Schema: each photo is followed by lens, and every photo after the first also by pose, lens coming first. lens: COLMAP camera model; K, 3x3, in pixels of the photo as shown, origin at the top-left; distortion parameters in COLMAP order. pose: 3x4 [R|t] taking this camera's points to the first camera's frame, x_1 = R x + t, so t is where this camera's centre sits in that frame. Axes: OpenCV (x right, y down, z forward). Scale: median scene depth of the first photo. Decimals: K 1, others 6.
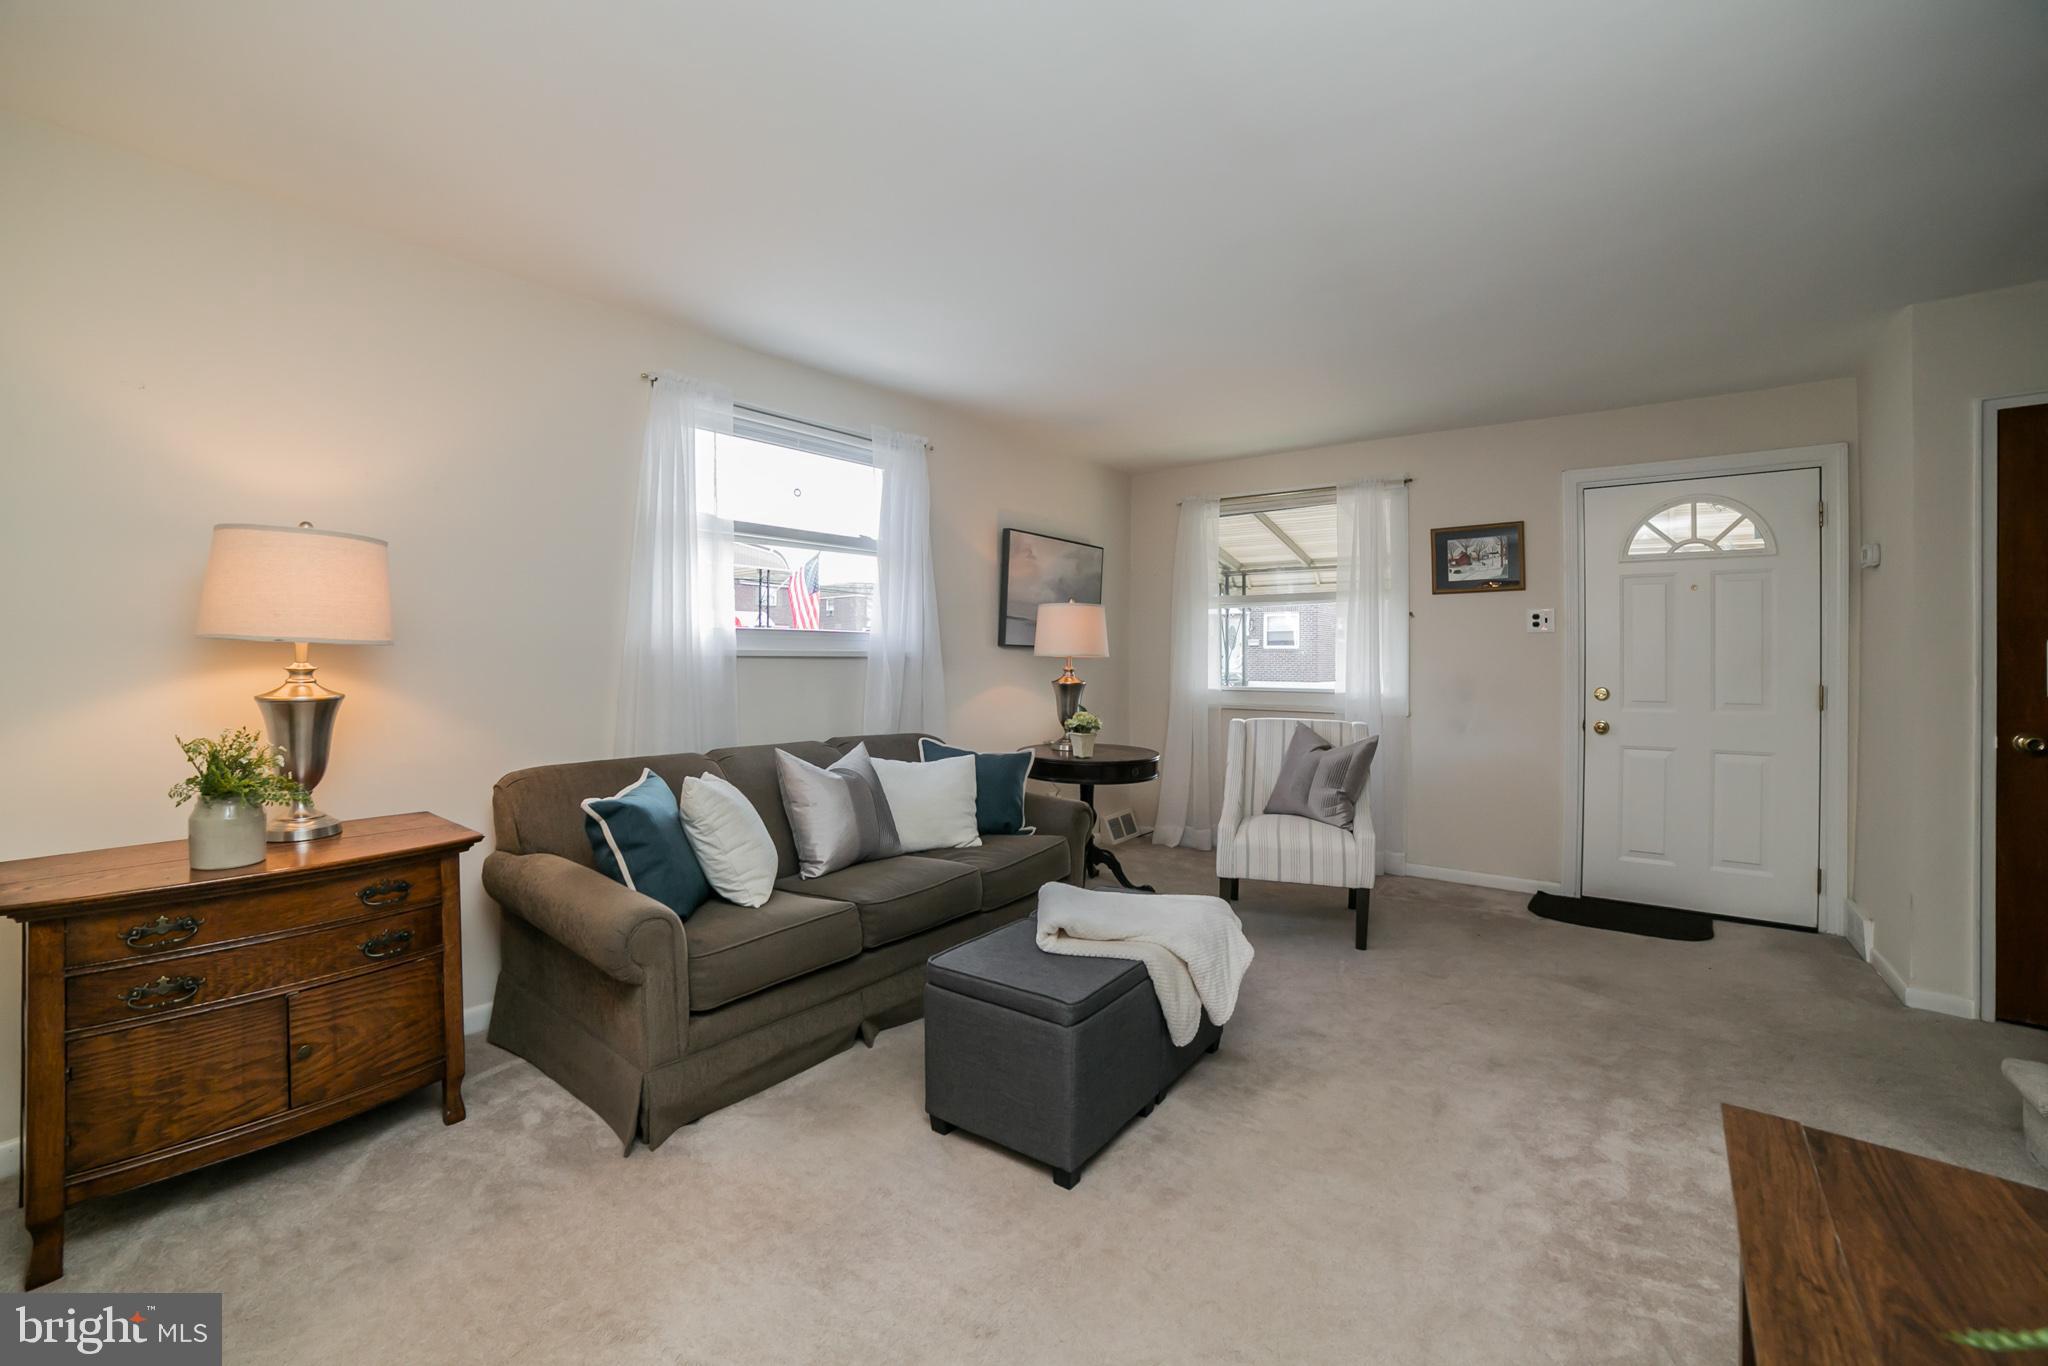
lens RADIAL K [[876.5, 0, 1011.9], [0, 876.5, 672.1], [0, 0, 1]] dist [-0.087736, 0.043606]
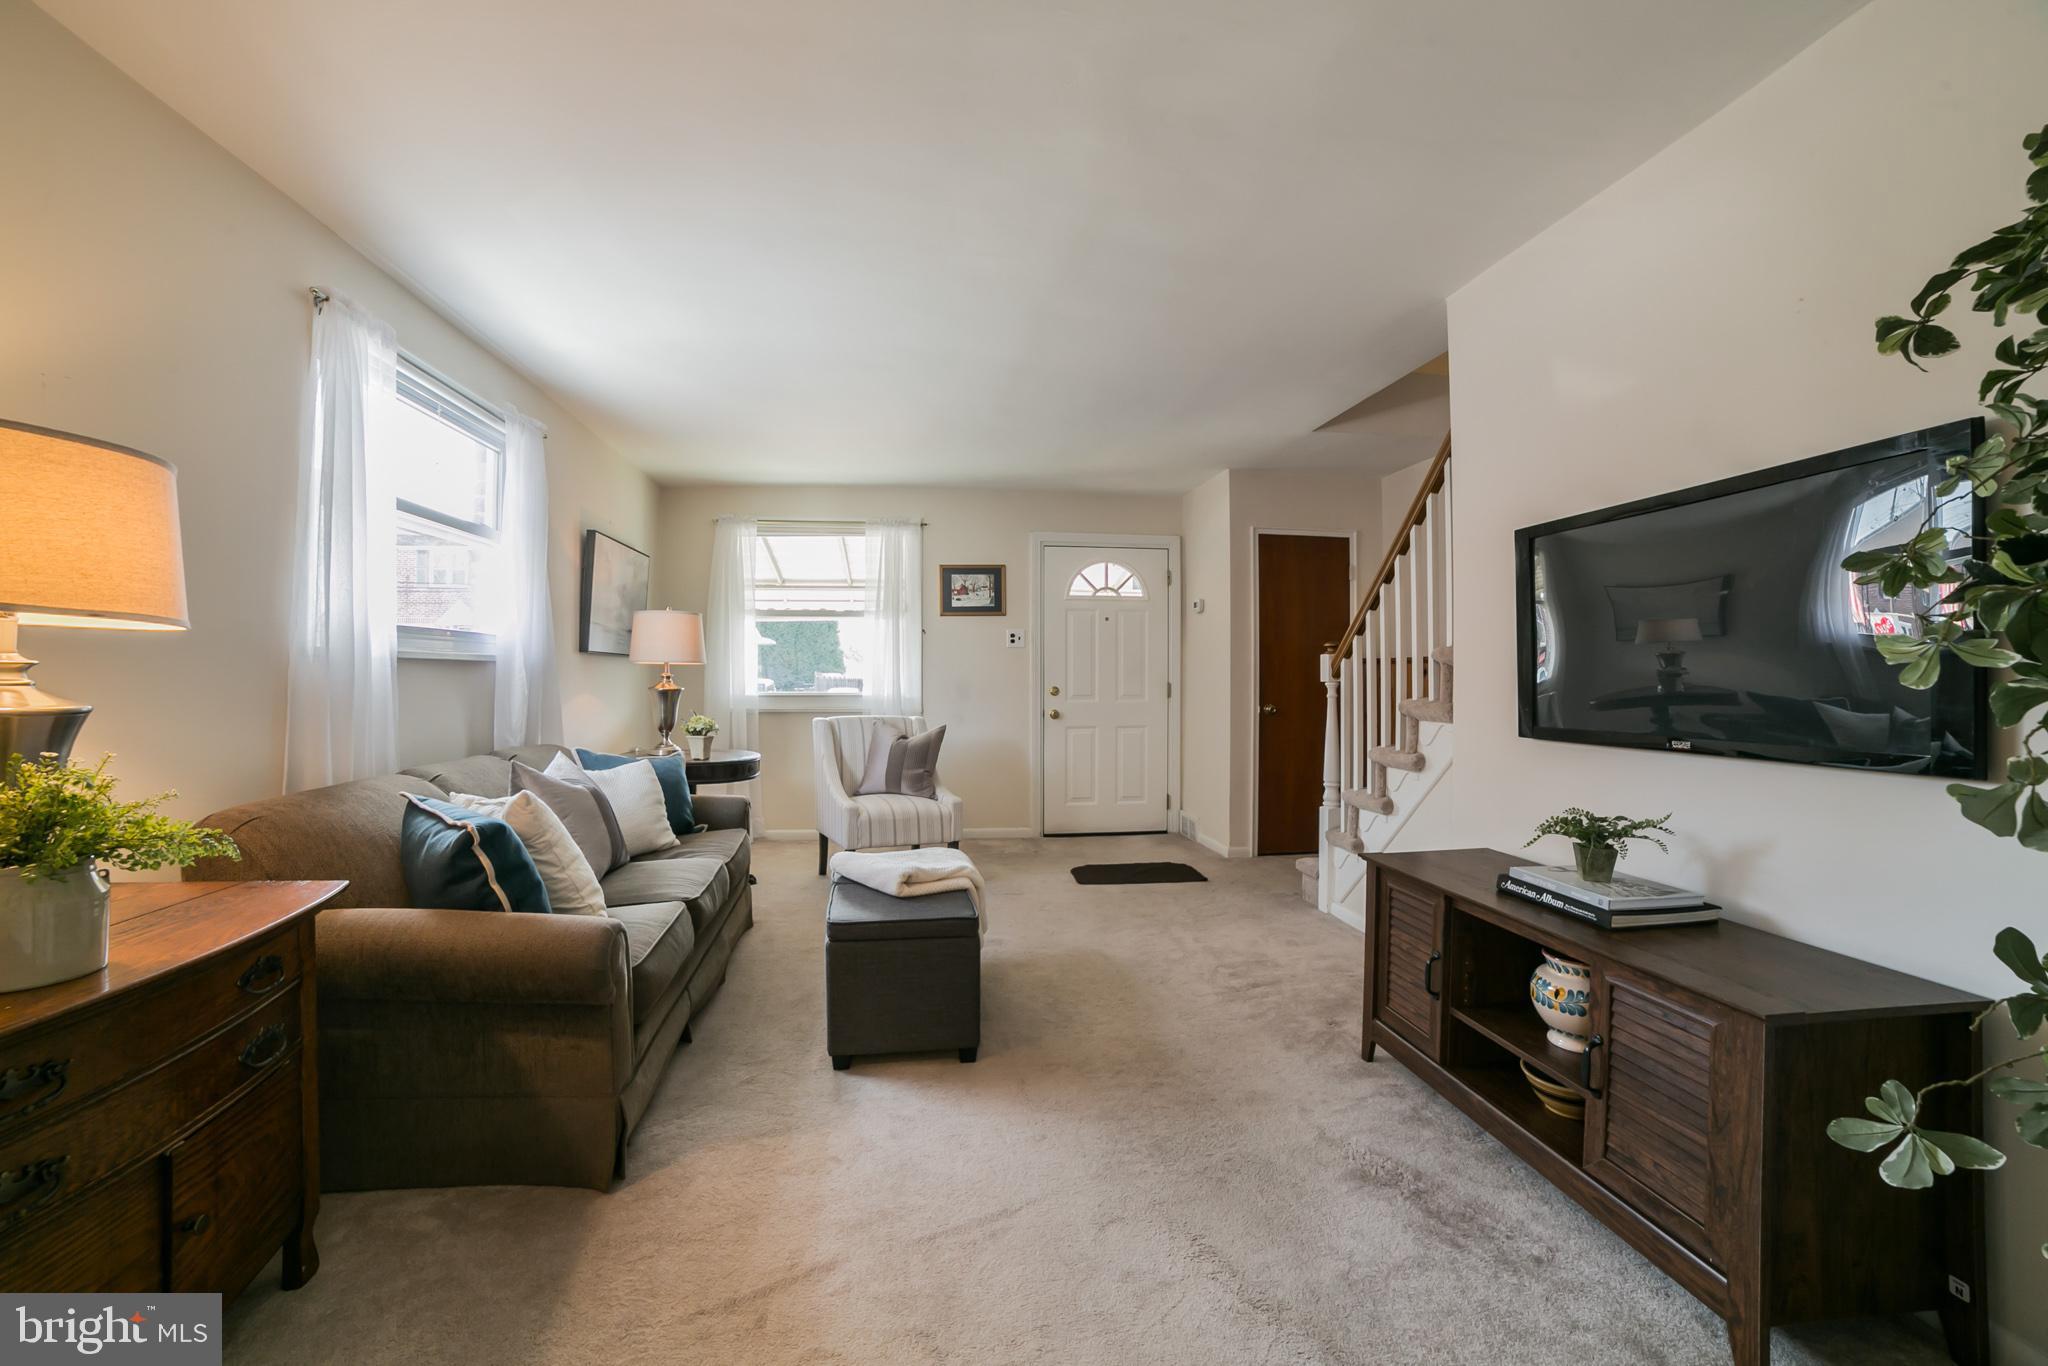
lens RADIAL K [[876.5, 0, 1011.9], [0, 876.5, 672.1], [0, 0, 1]] dist [-0.087736, 0.043606]
pose [[0.701733, 0.000012, 0.712440, -0.404963], [0.010986, 0.999881, -0.010838, 0.009227], [-0.712355, 0.015432, 0.701649, 0.013945]]
